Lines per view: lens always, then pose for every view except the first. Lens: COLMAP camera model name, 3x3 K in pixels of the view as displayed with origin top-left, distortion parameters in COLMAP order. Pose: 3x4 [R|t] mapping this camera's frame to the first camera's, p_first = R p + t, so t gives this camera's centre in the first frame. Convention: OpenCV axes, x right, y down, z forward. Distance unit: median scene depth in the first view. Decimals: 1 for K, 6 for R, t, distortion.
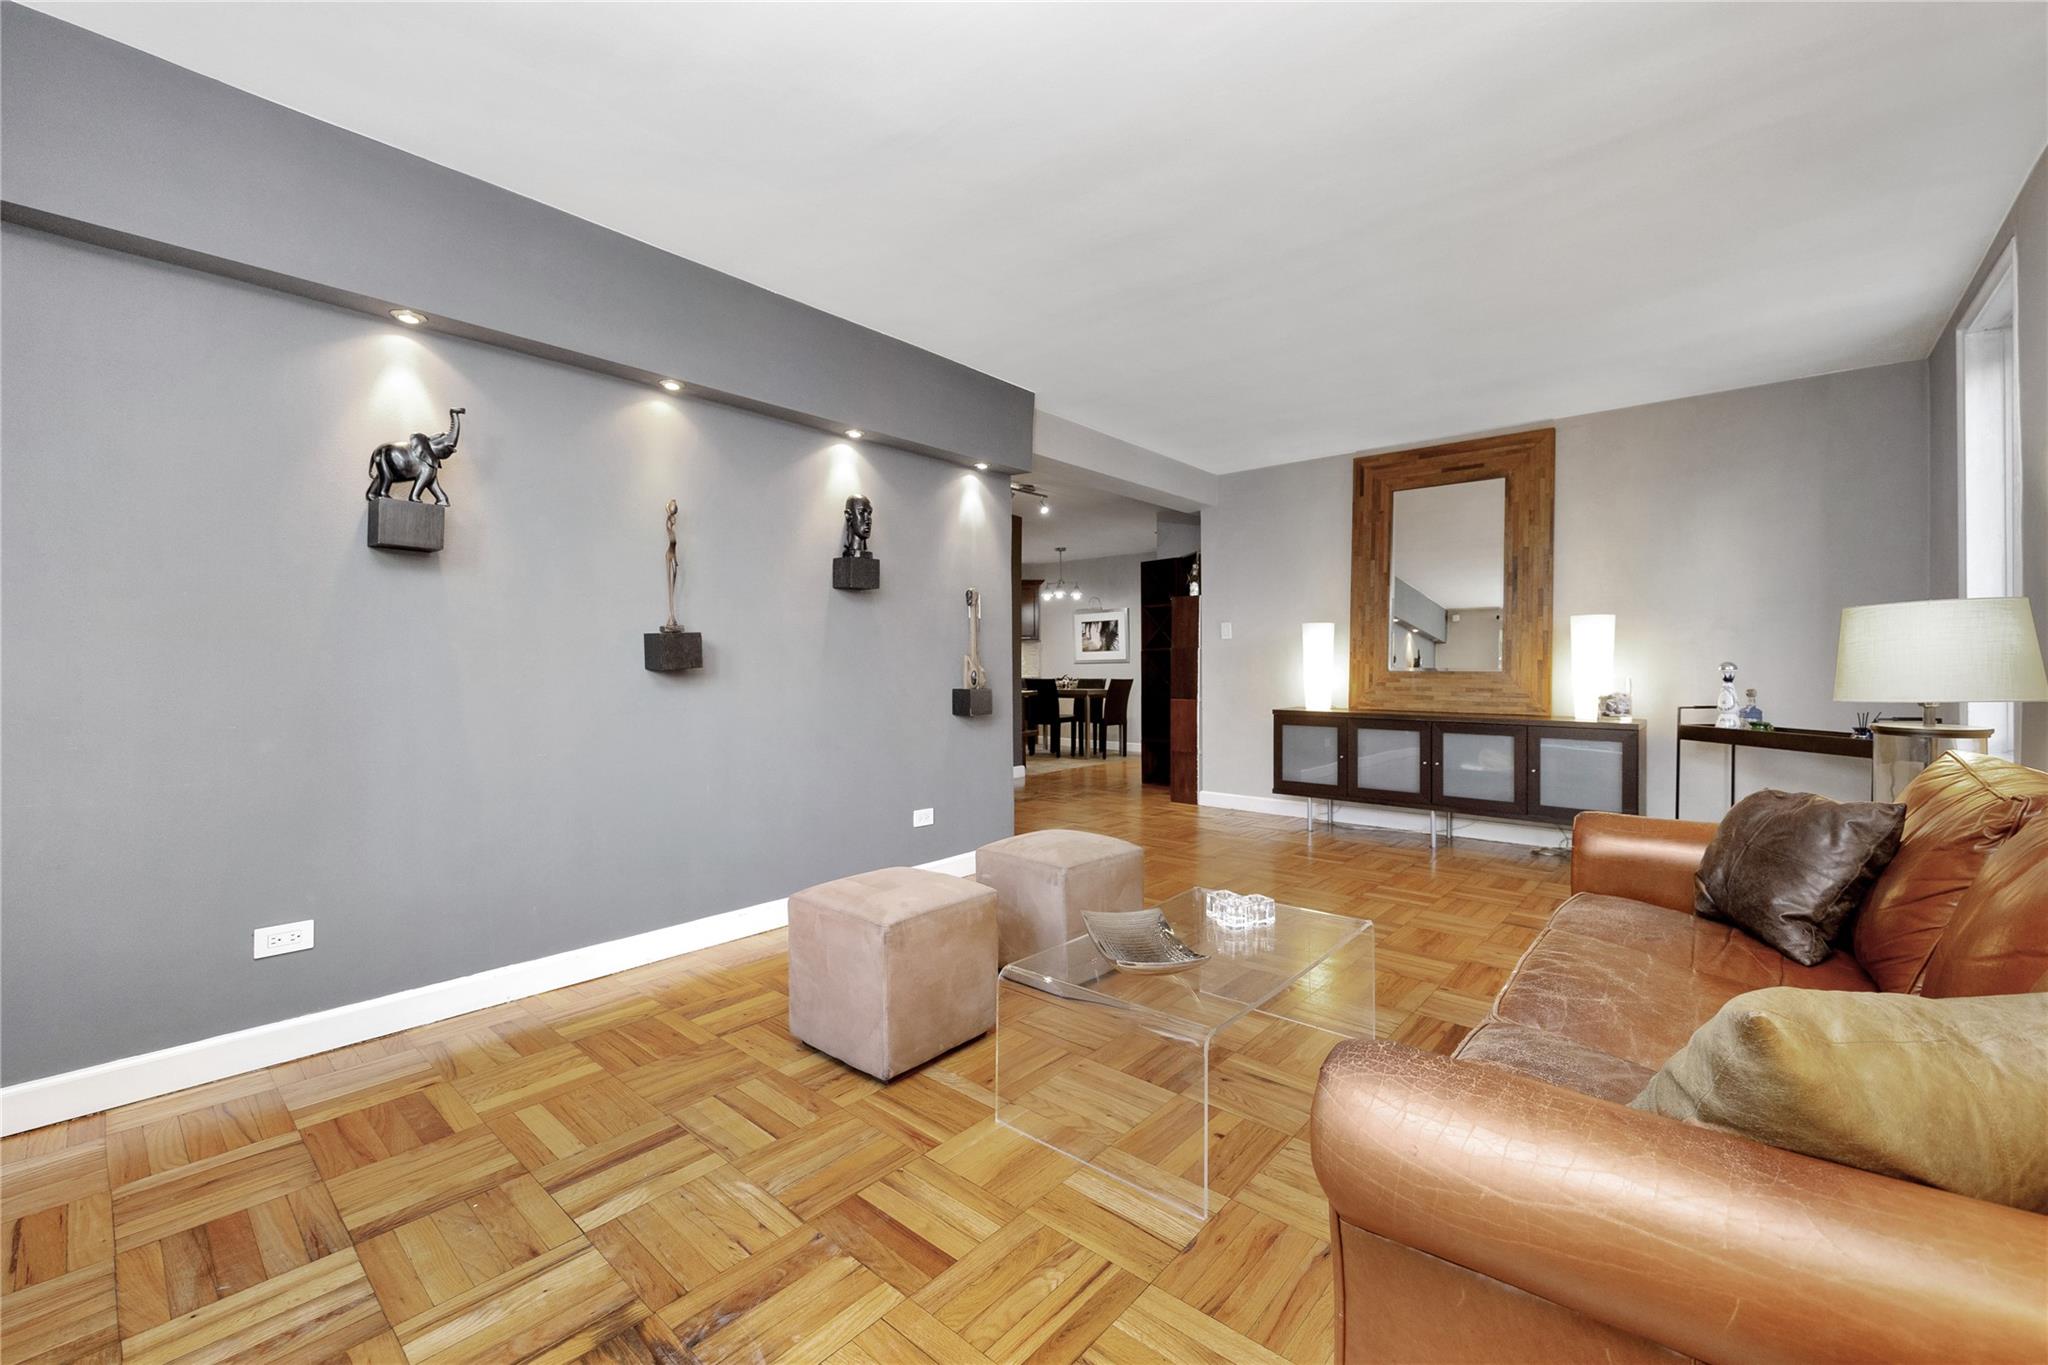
lens RADIAL K [[826.5, 0, 1024.0], [0, 826.5, 682.5], [0, 0, 1]] dist [-0.000632, -0.000024]
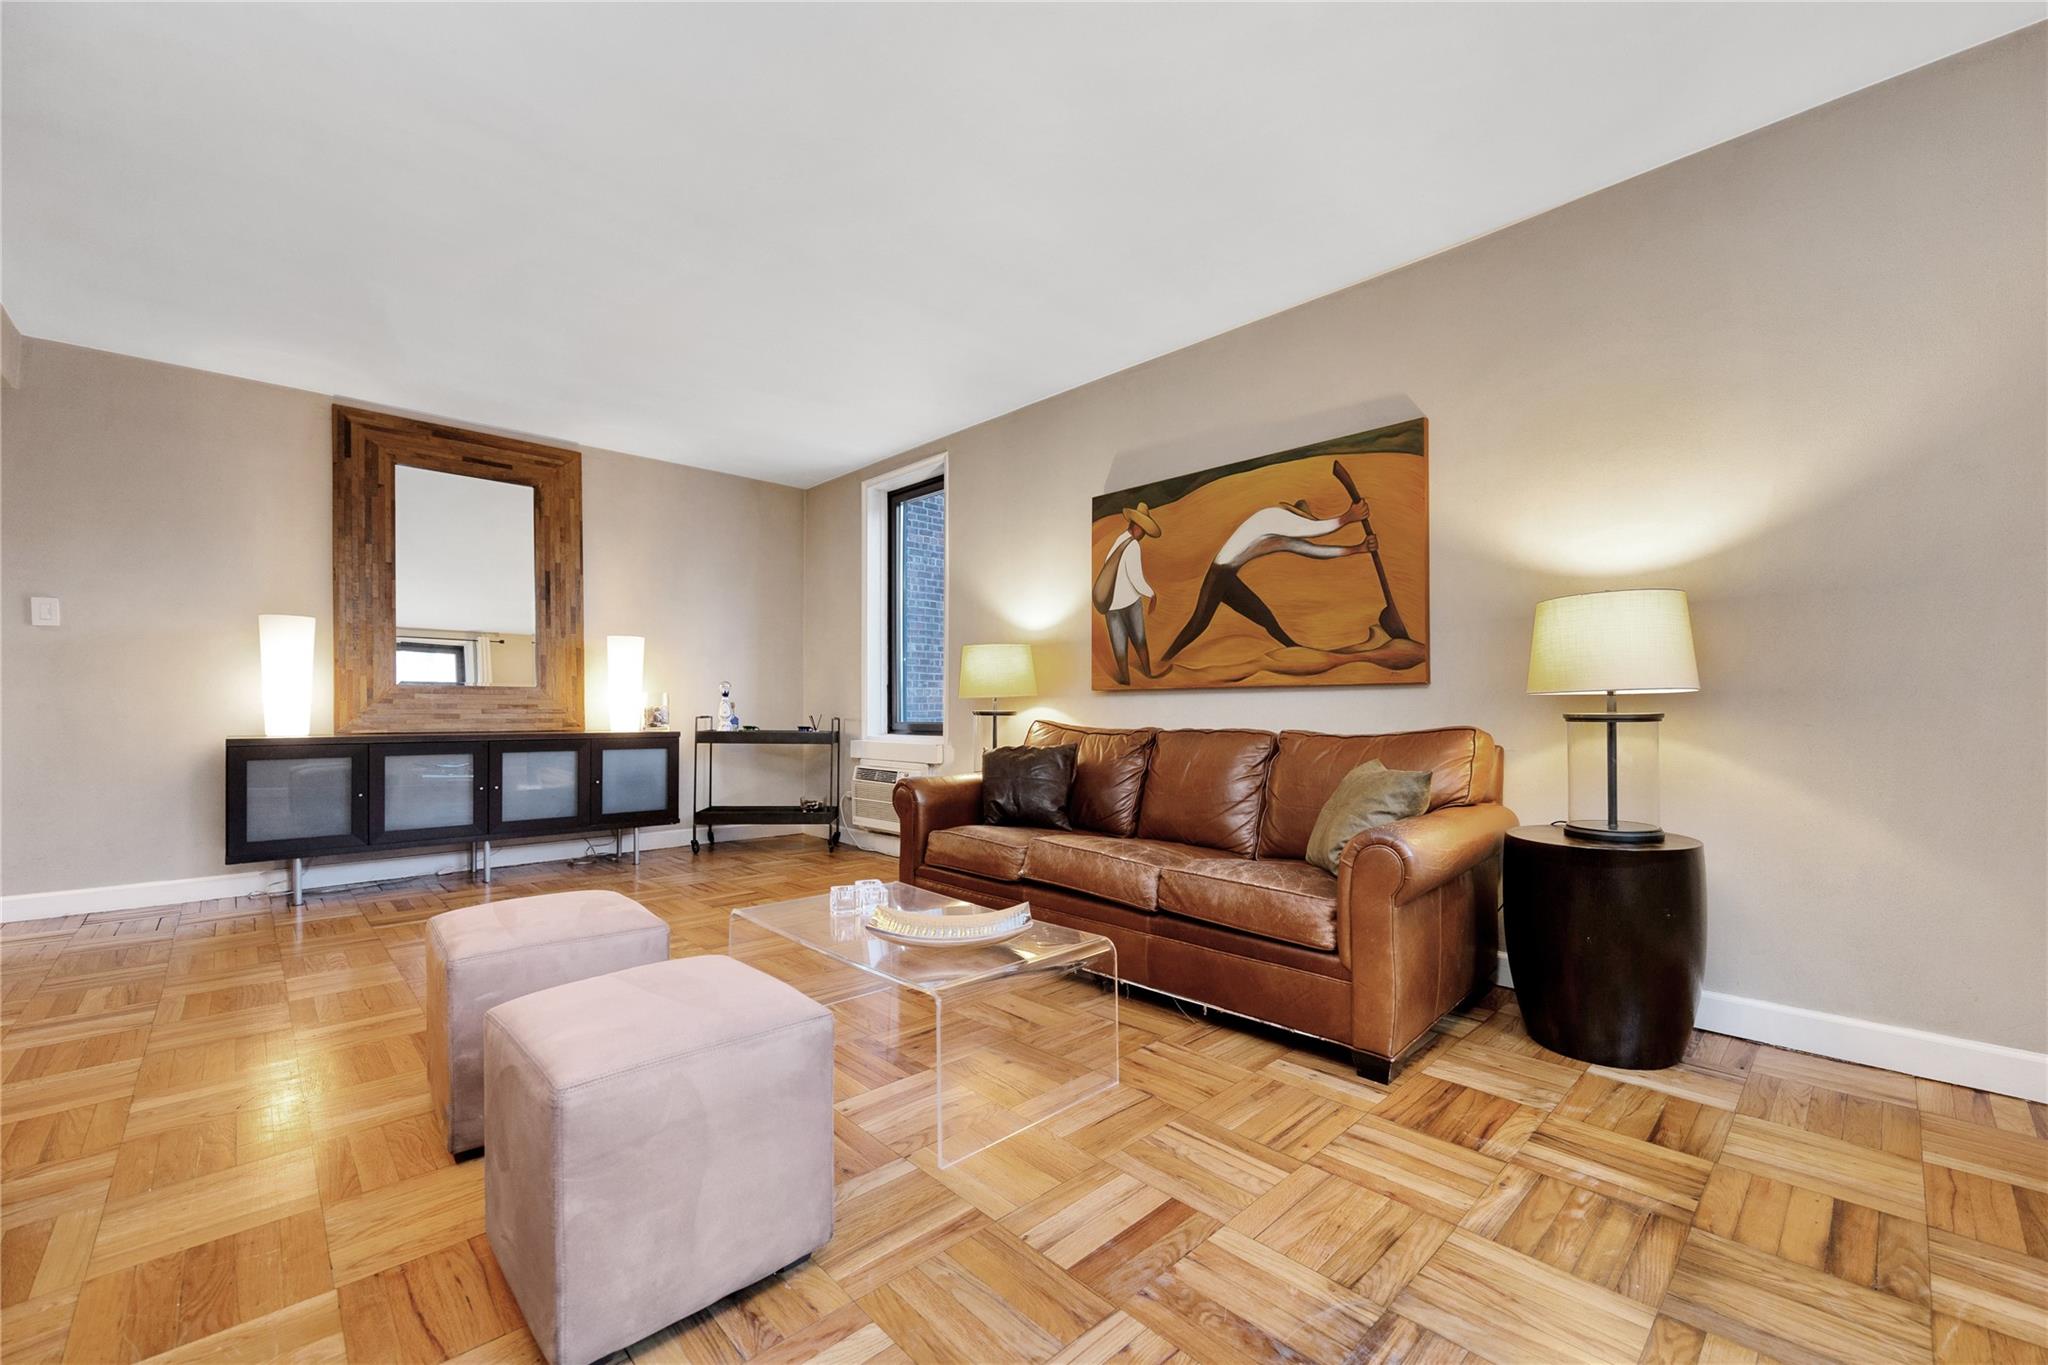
lens RADIAL K [[840.2, 0, 1027.0], [0, 840.2, 734.0], [0, 0, 1]] dist [-0.000307, -0.000193]
pose [[0.088192, -0.032998, 0.995557, -0.364024], [0.017909, 0.999342, 0.031537, 0.021606], [-0.995943, 0.015048, 0.088725, 0.341947]]
